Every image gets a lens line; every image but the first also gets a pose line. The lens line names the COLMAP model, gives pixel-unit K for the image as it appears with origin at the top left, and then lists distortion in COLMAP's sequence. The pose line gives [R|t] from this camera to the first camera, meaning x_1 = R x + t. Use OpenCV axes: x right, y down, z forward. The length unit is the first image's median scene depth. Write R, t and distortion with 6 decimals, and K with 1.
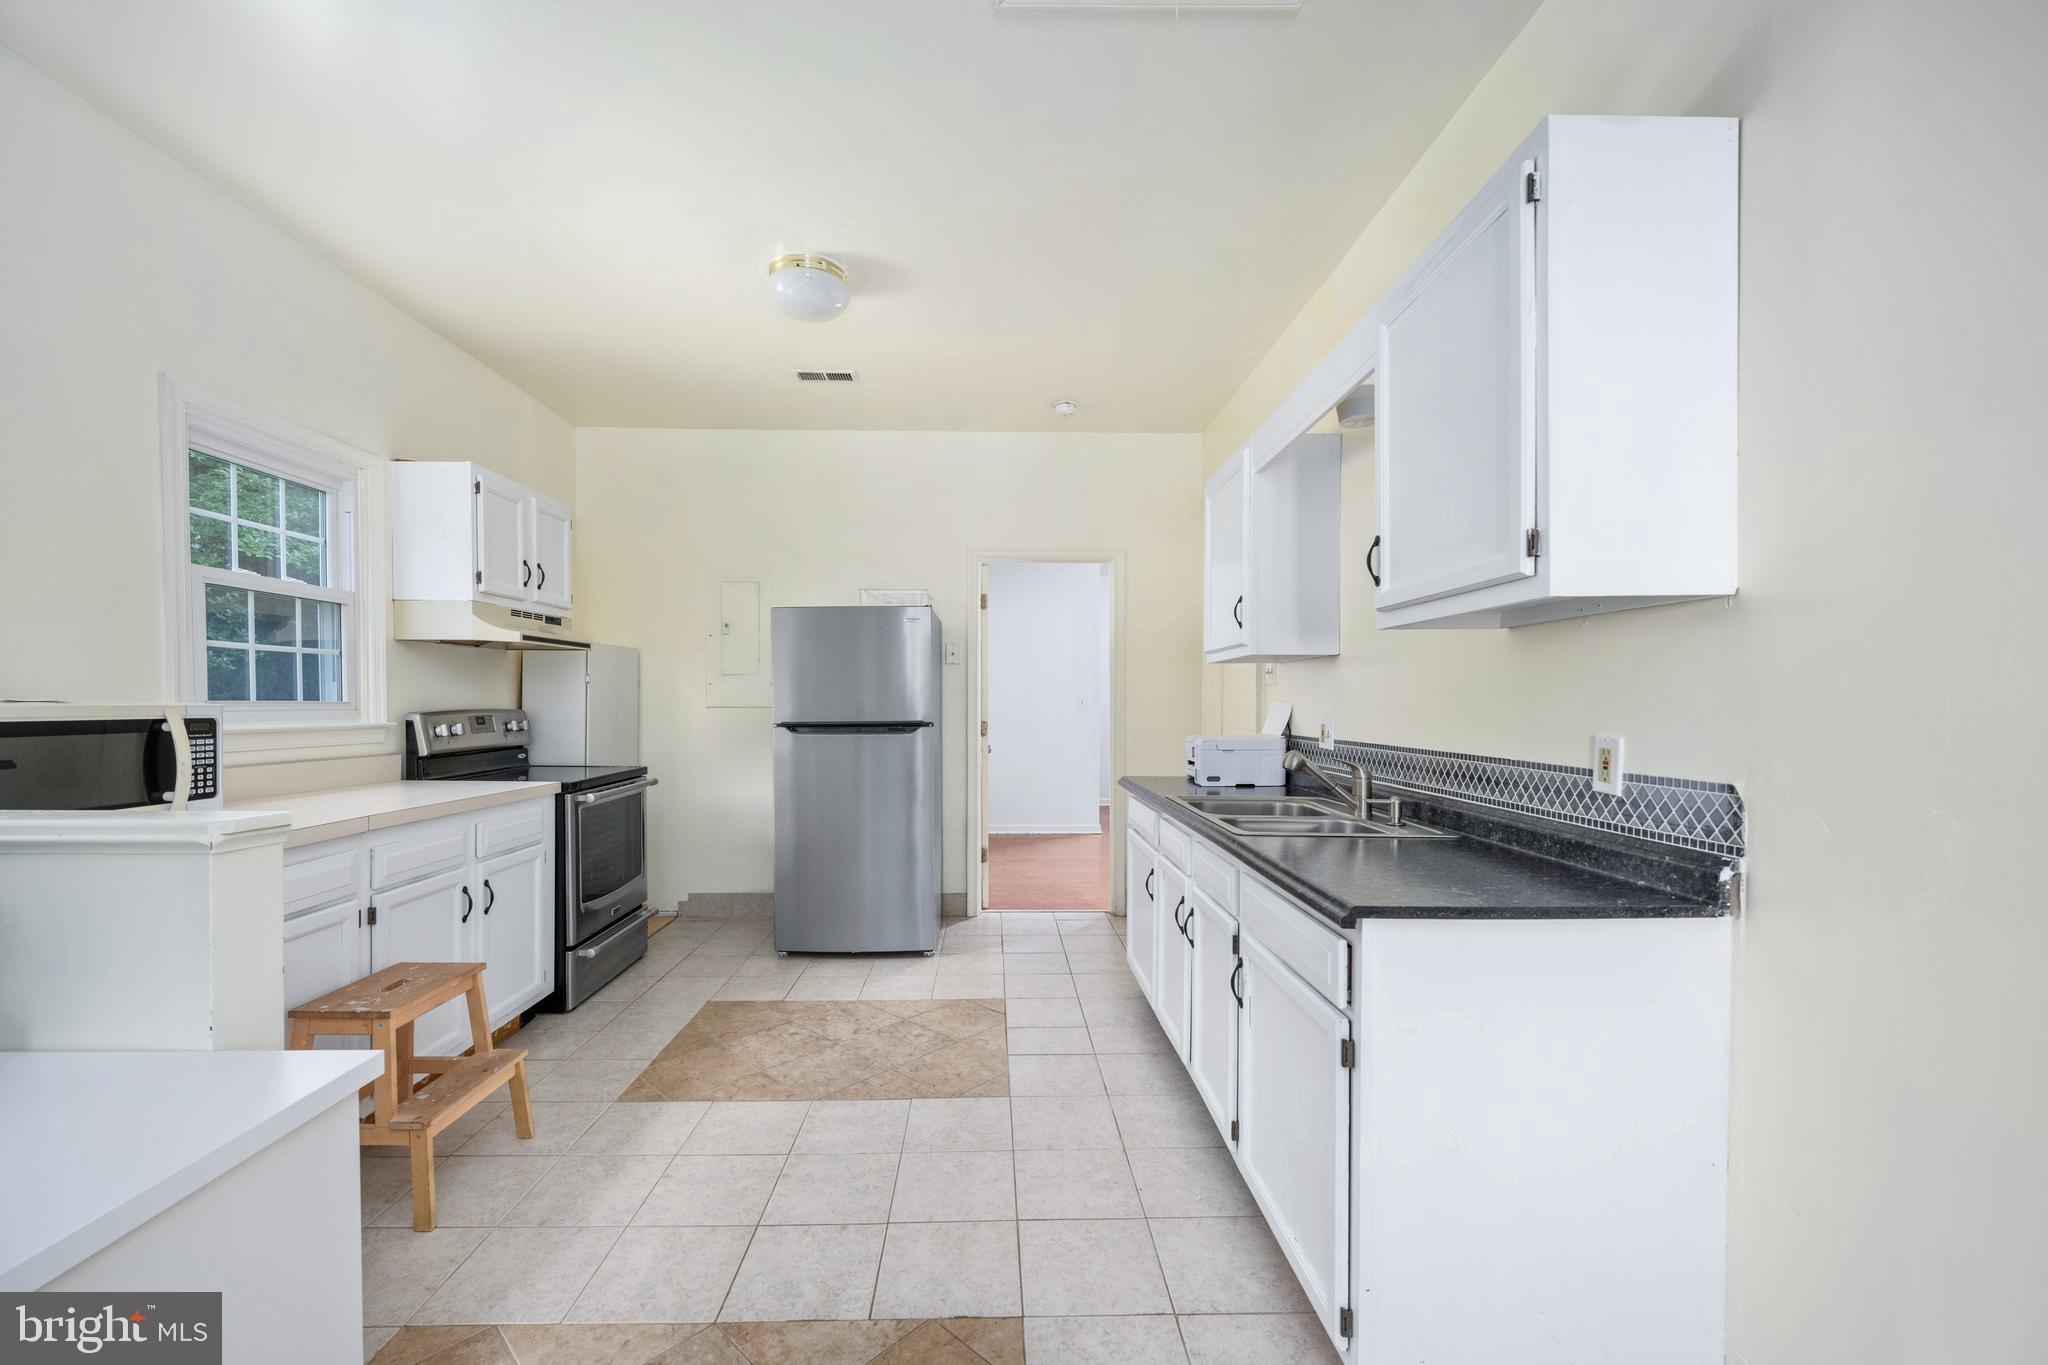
lens RADIAL K [[839.9, 0, 1023.0], [0, 839.9, 730.2], [0, 0, 1]] dist [0.000175, -0.000009]
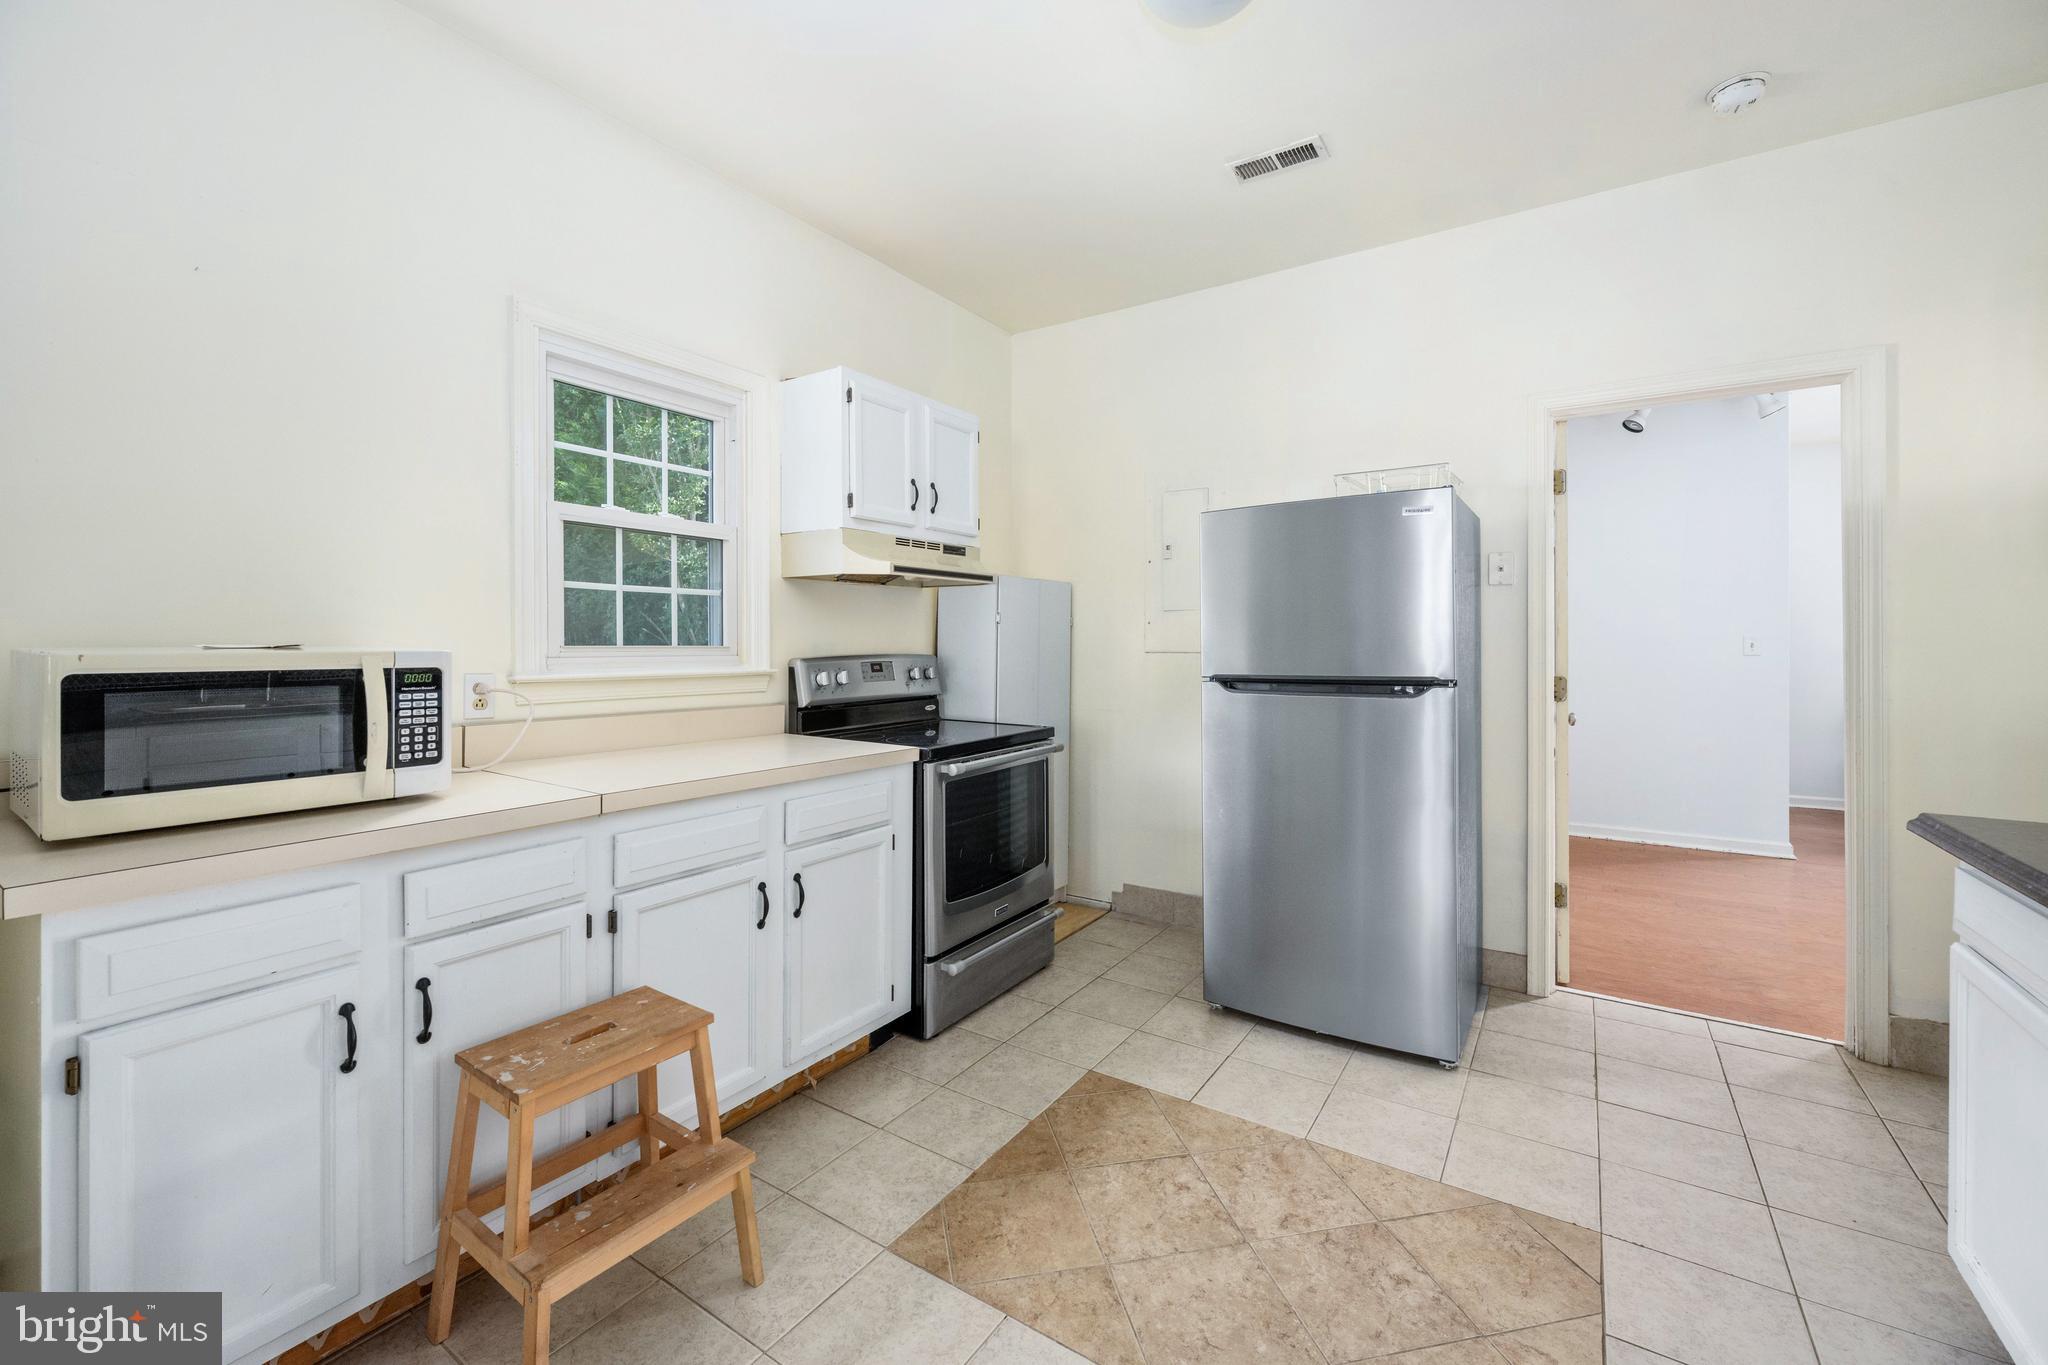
lens RADIAL K [[835.8, 0, 1022.4], [0, 835.8, 644.3], [0, 0, 1]] dist [-0.000967, -0.000079]
pose [[0.808919, -0.001874, -0.587917, -0.007956], [-0.018026, 0.999446, -0.027988, -0.014802], [0.587643, 0.033238, 0.808437, 0.405113]]
